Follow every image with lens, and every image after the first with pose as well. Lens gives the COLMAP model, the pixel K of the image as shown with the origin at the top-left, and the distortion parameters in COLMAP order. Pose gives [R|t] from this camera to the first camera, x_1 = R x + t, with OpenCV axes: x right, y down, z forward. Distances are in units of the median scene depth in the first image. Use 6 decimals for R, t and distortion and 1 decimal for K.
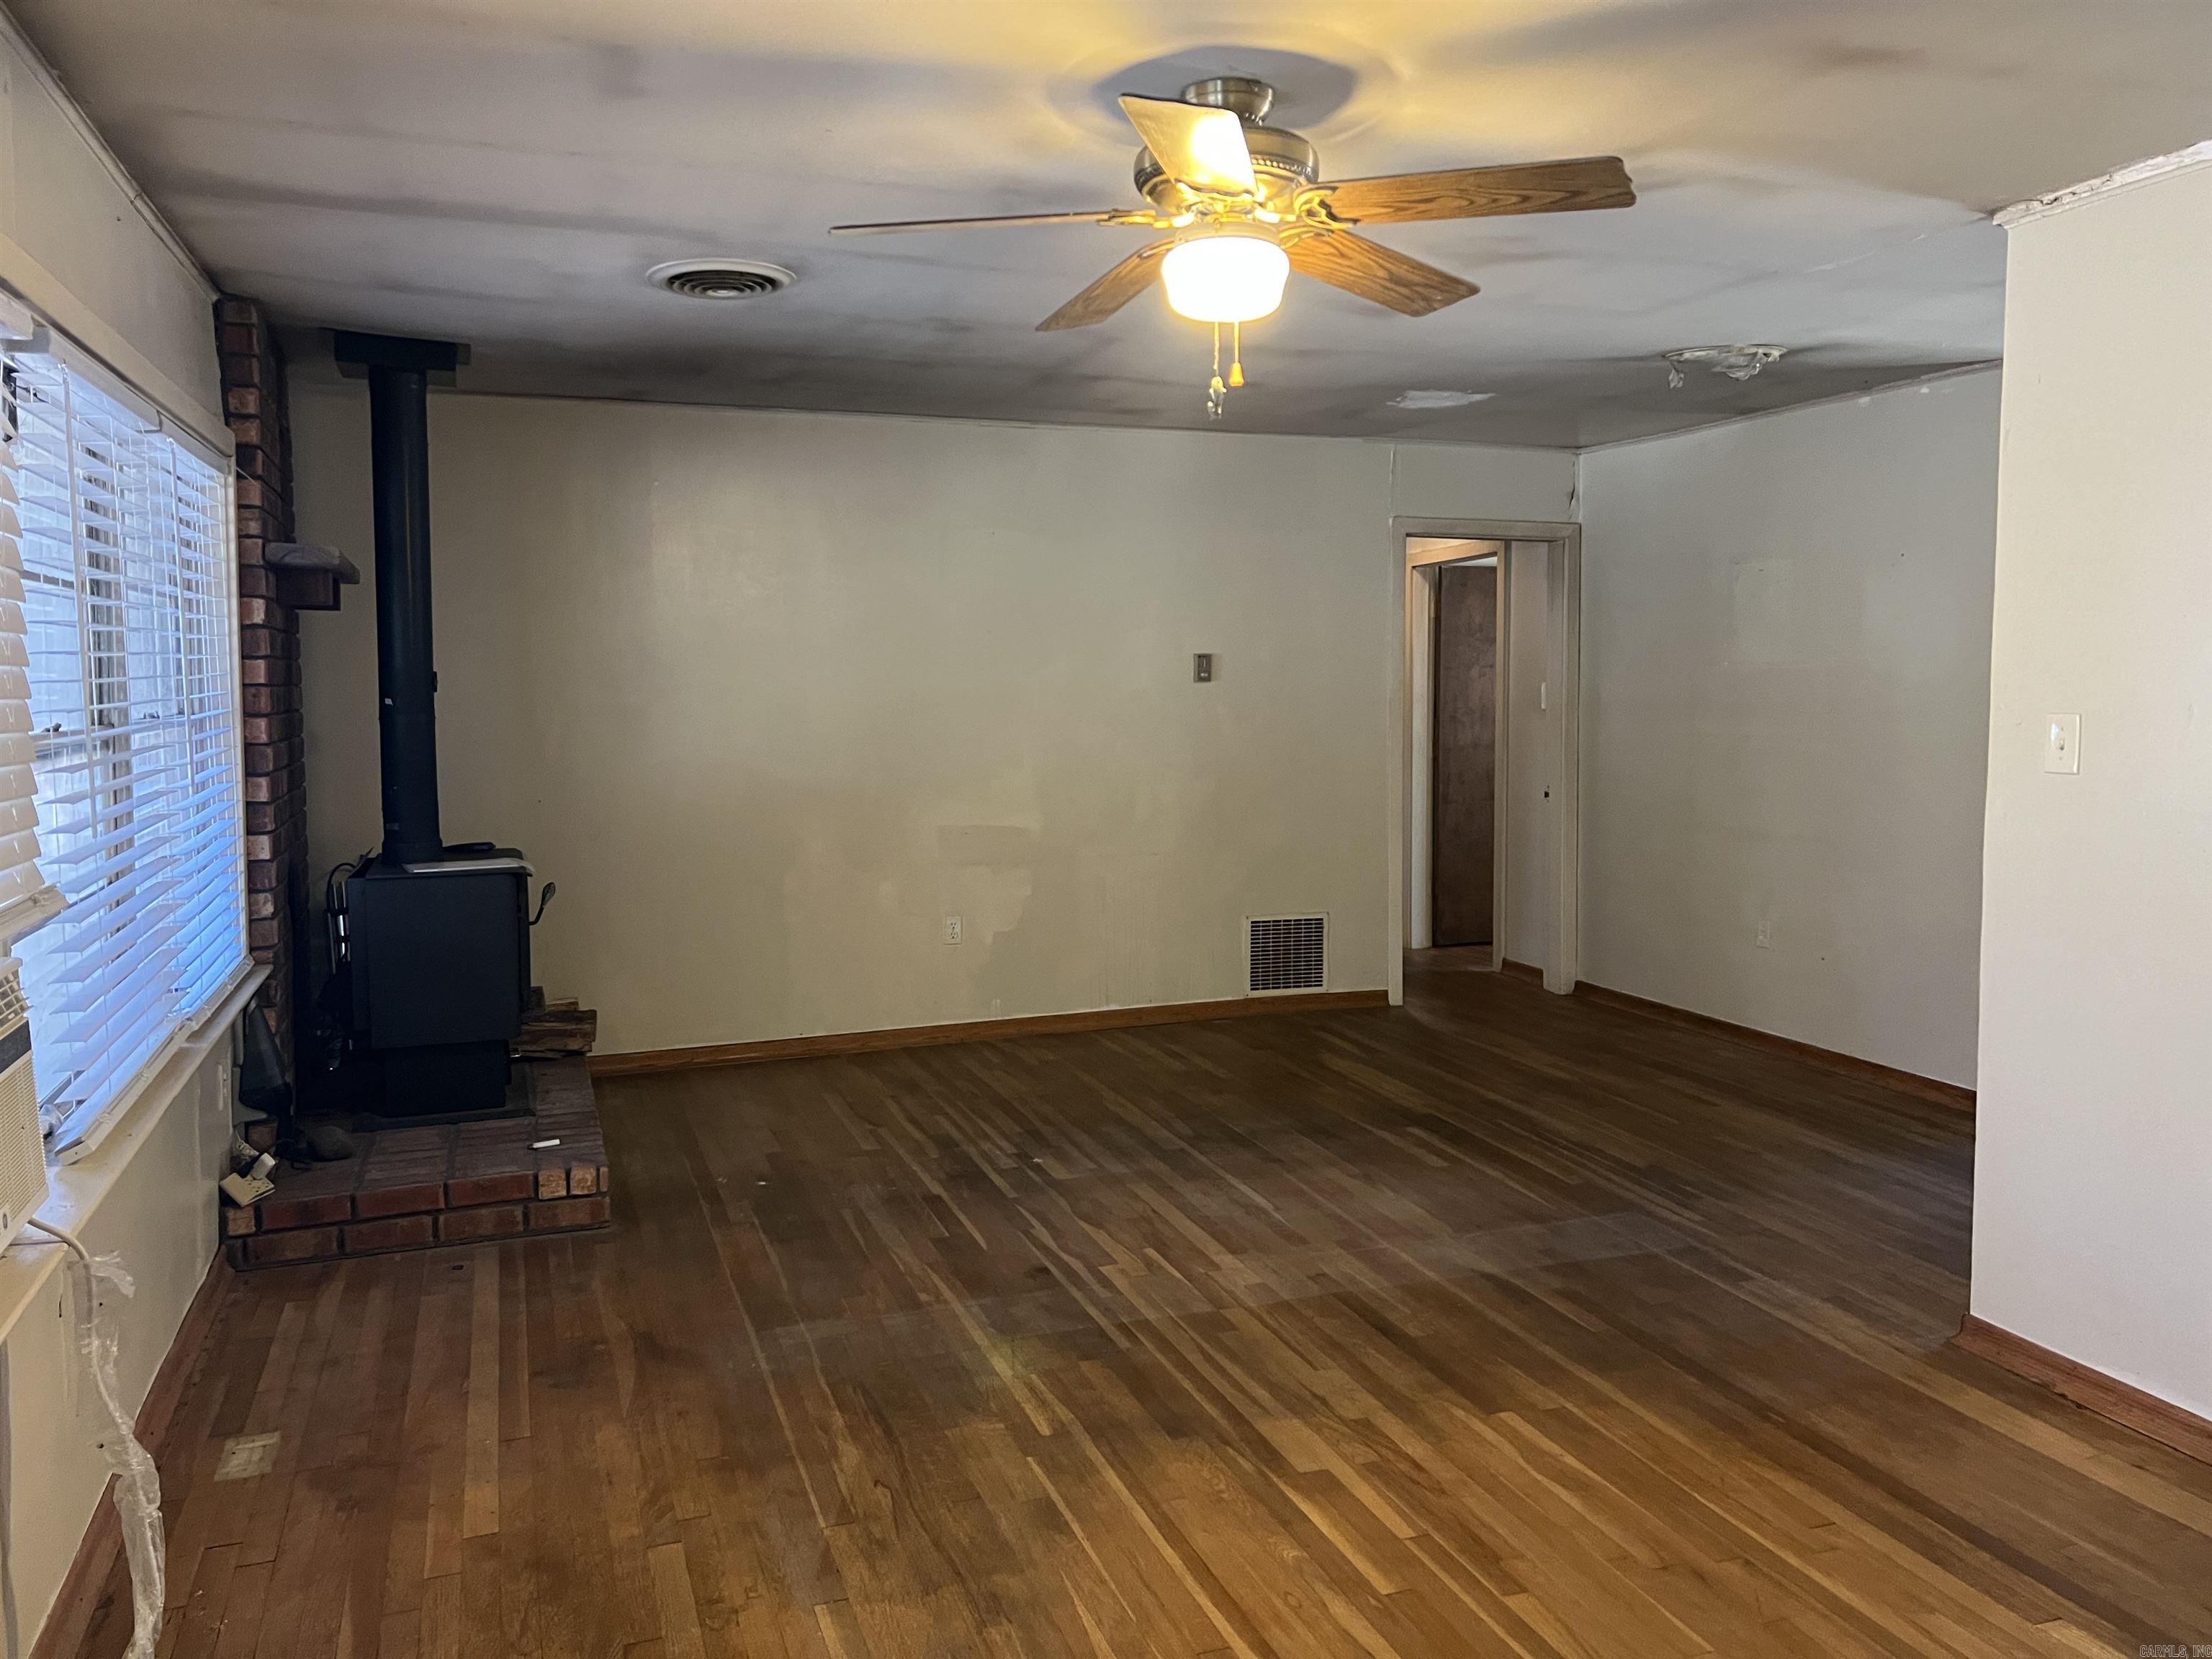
lens RADIAL K [[1657.7, 0, 1105.6], [0, 1657.7, 784.8], [0, 0, 1]] dist [0.048130, -0.057457]
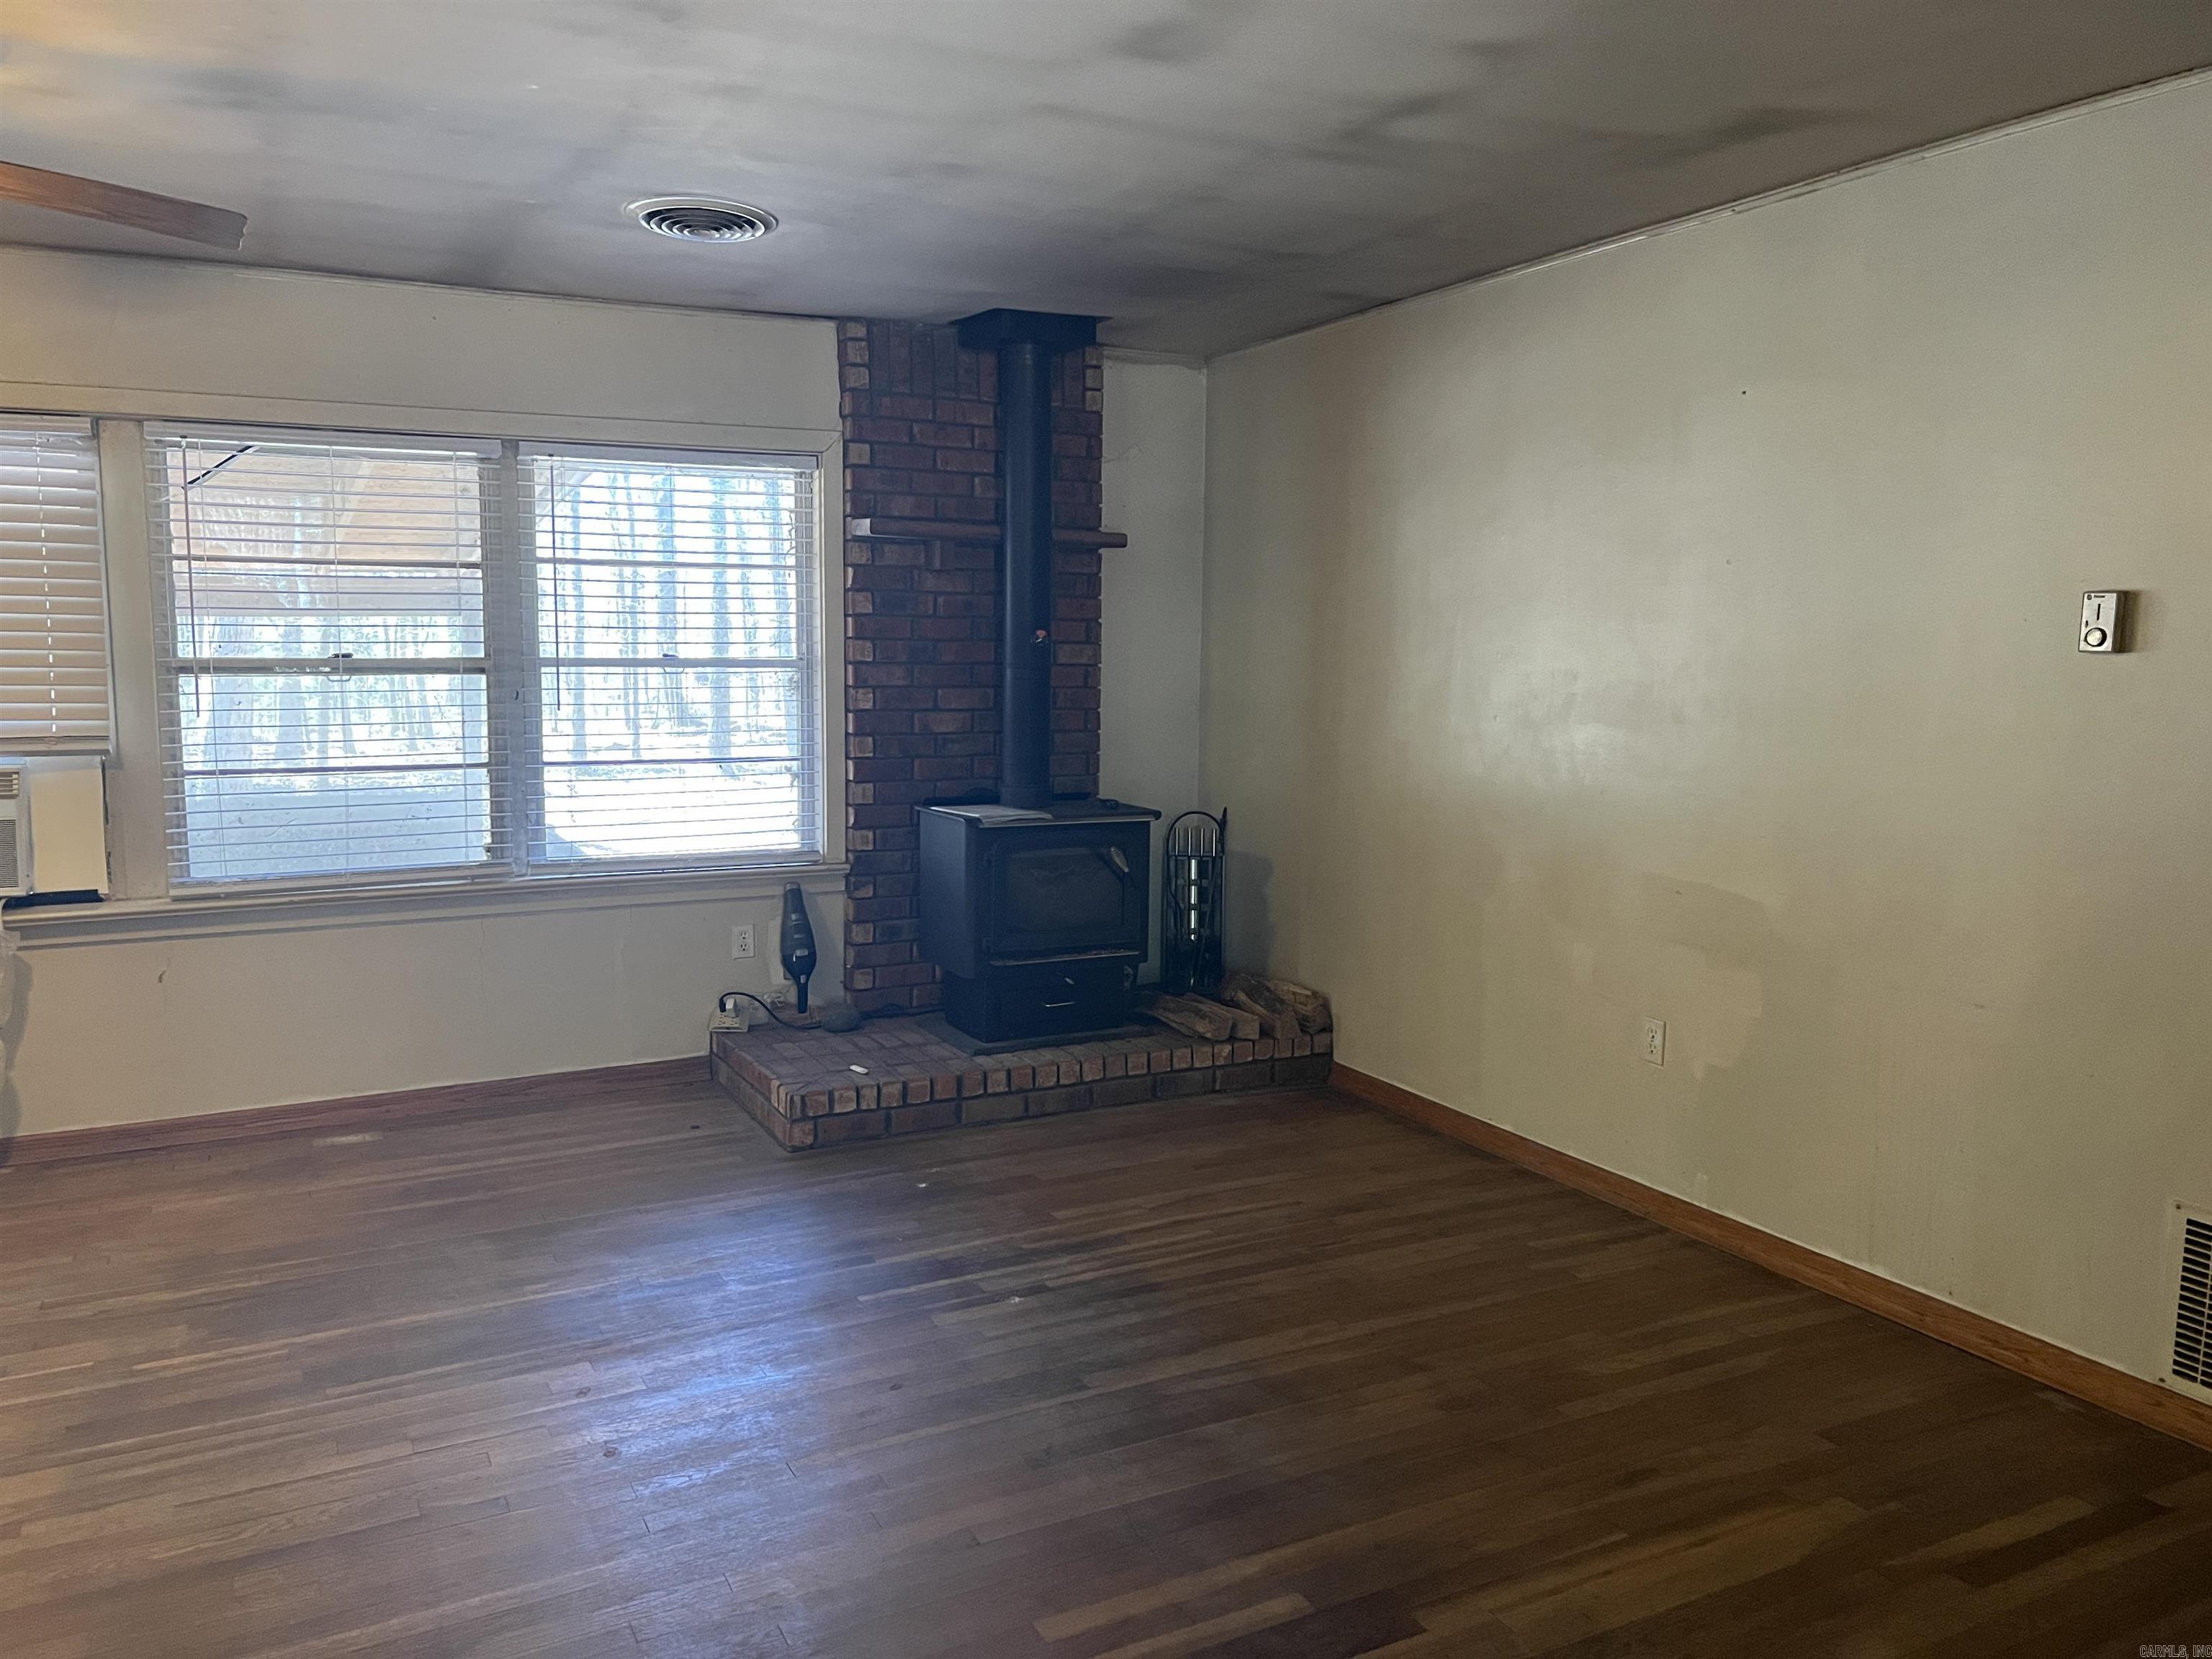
lens RADIAL K [[1657.7, 0, 1121.3], [0, 1657.7, 847.9], [0, 0, 1]] dist [0.048130, -0.057457]
pose [[0.129368, 0.131327, -0.982862, 0.890236], [-0.076056, 0.989585, 0.122215, -0.084697], [0.988676, 0.058942, 0.138008, 1.268453]]
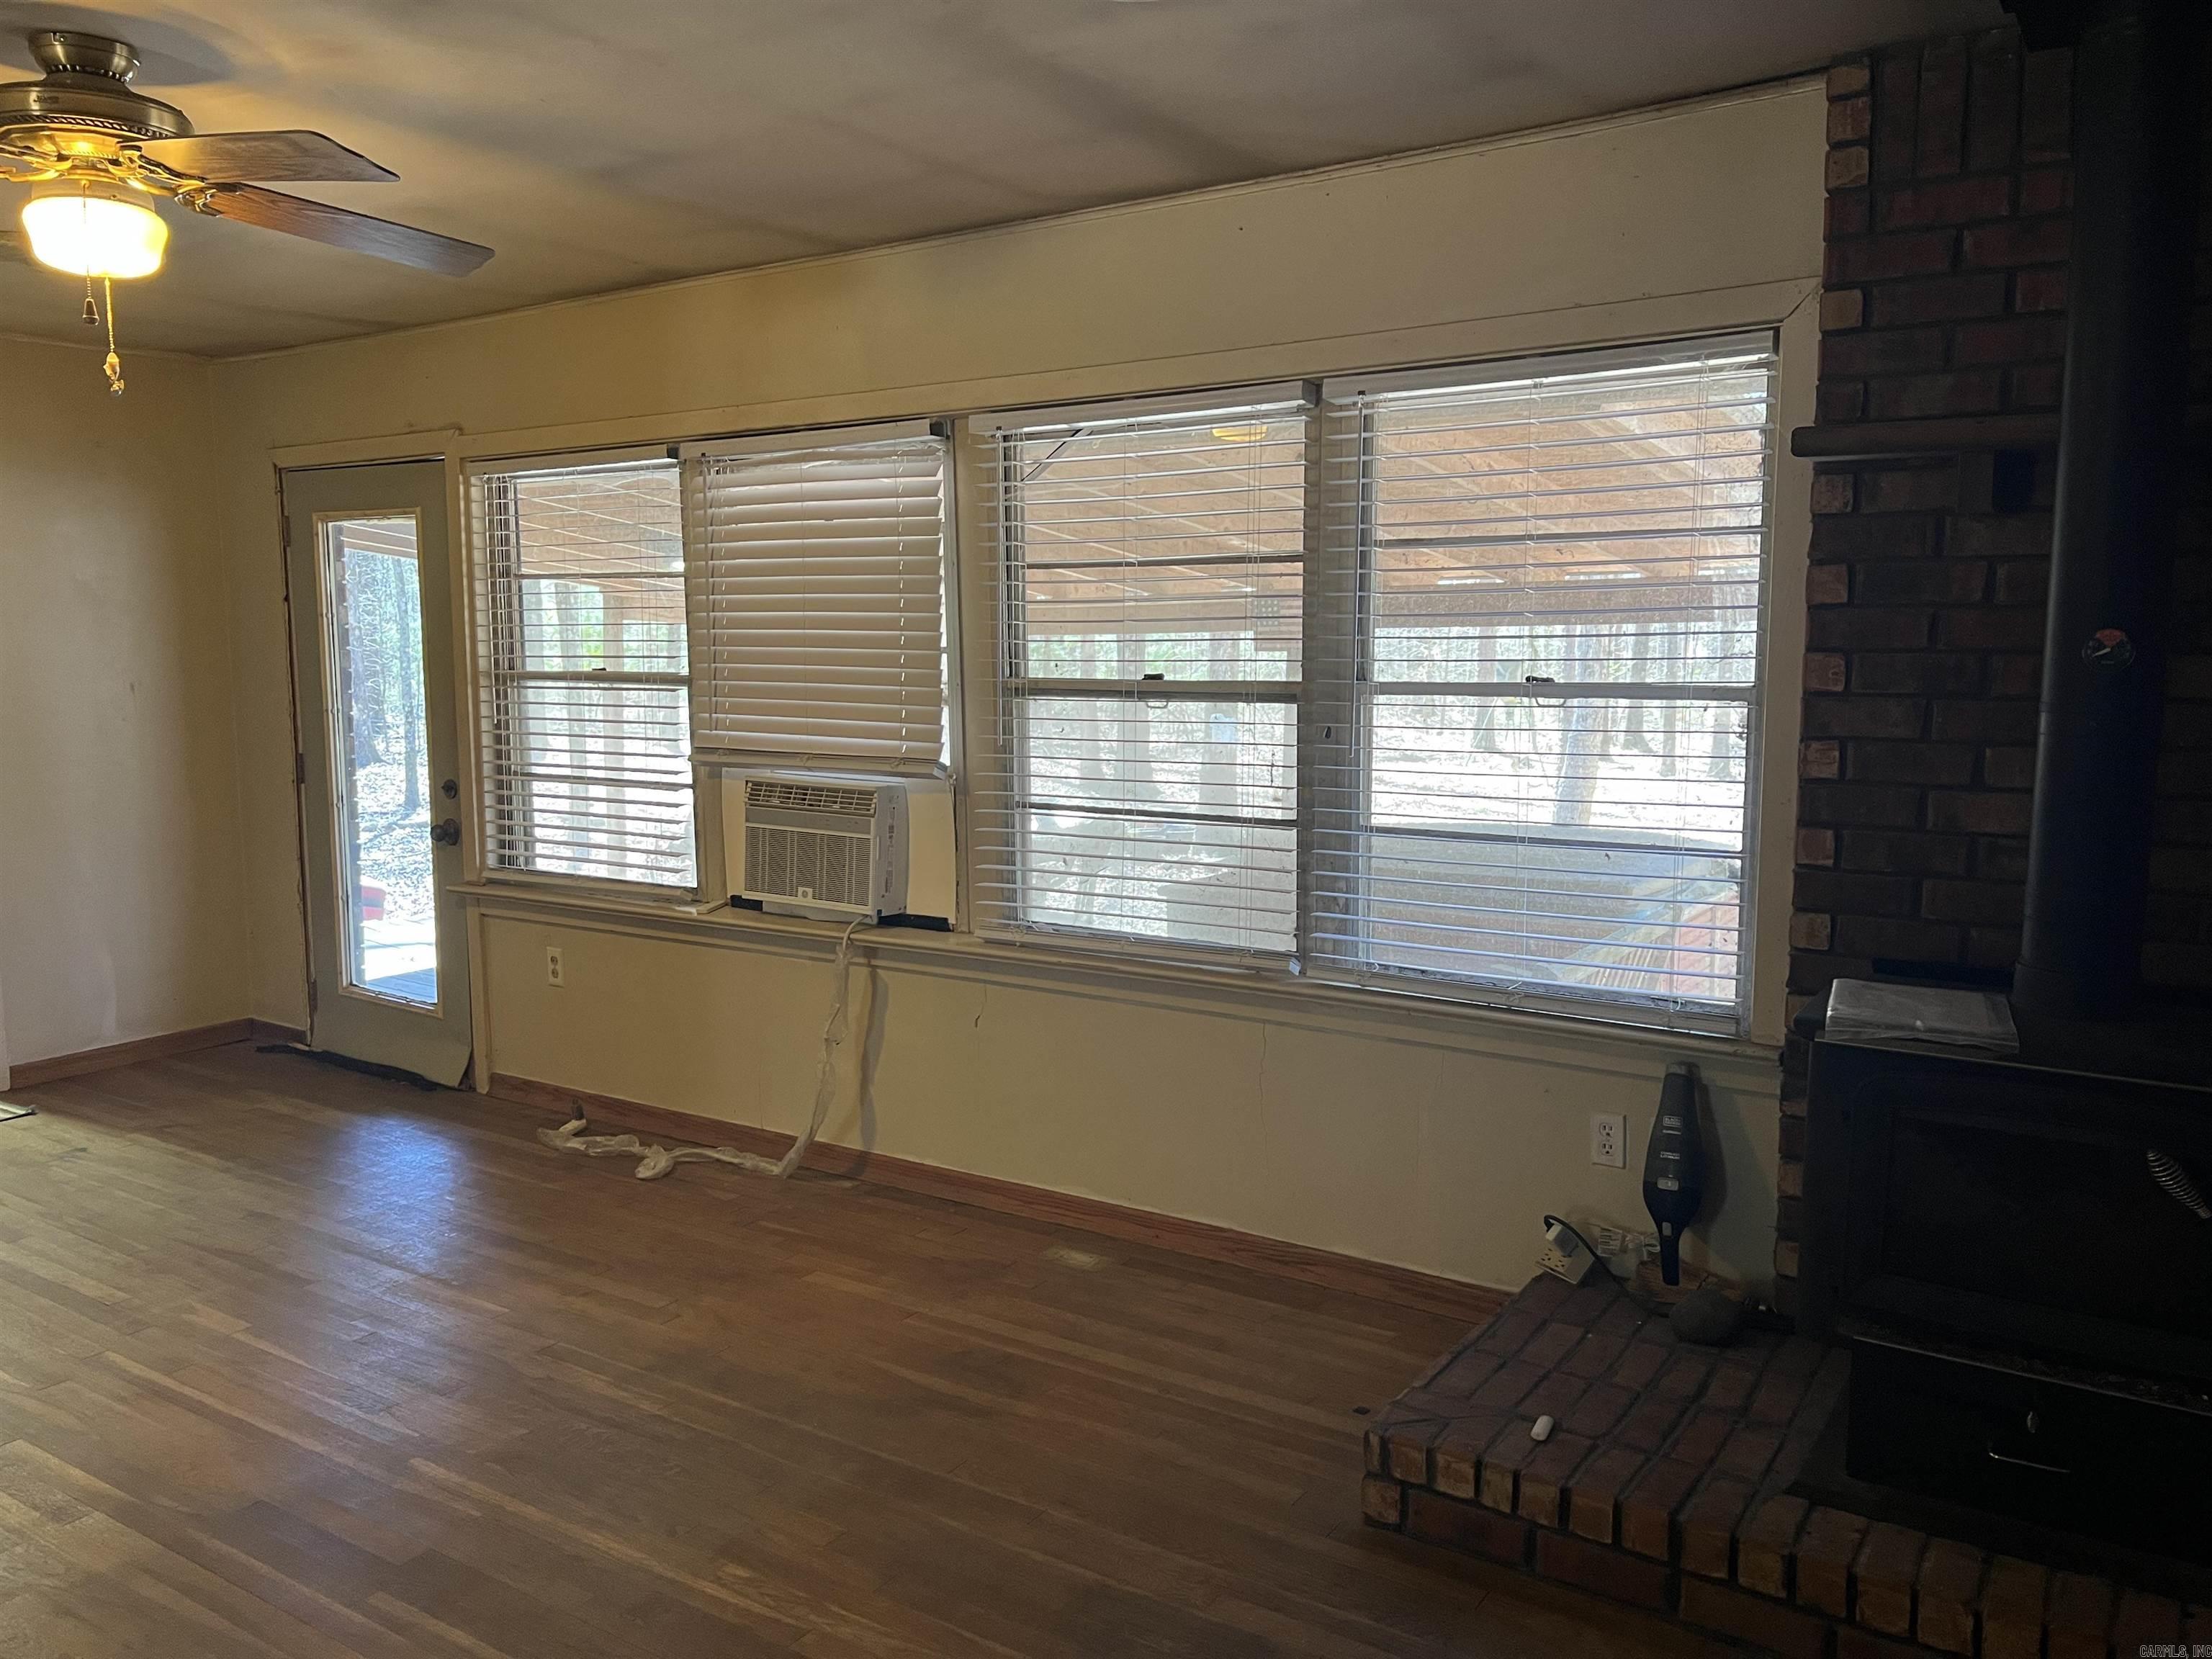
lens RADIAL K [[1657.7, 0, 1101.0], [0, 1657.7, 837.9], [0, 0, 1]] dist [0.048130, -0.057457]
pose [[-0.807505, 0.077194, -0.584788, 0.152771], [-0.033813, 0.983712, 0.176544, -0.112463], [0.588891, 0.162334, -0.791742, 1.682540]]
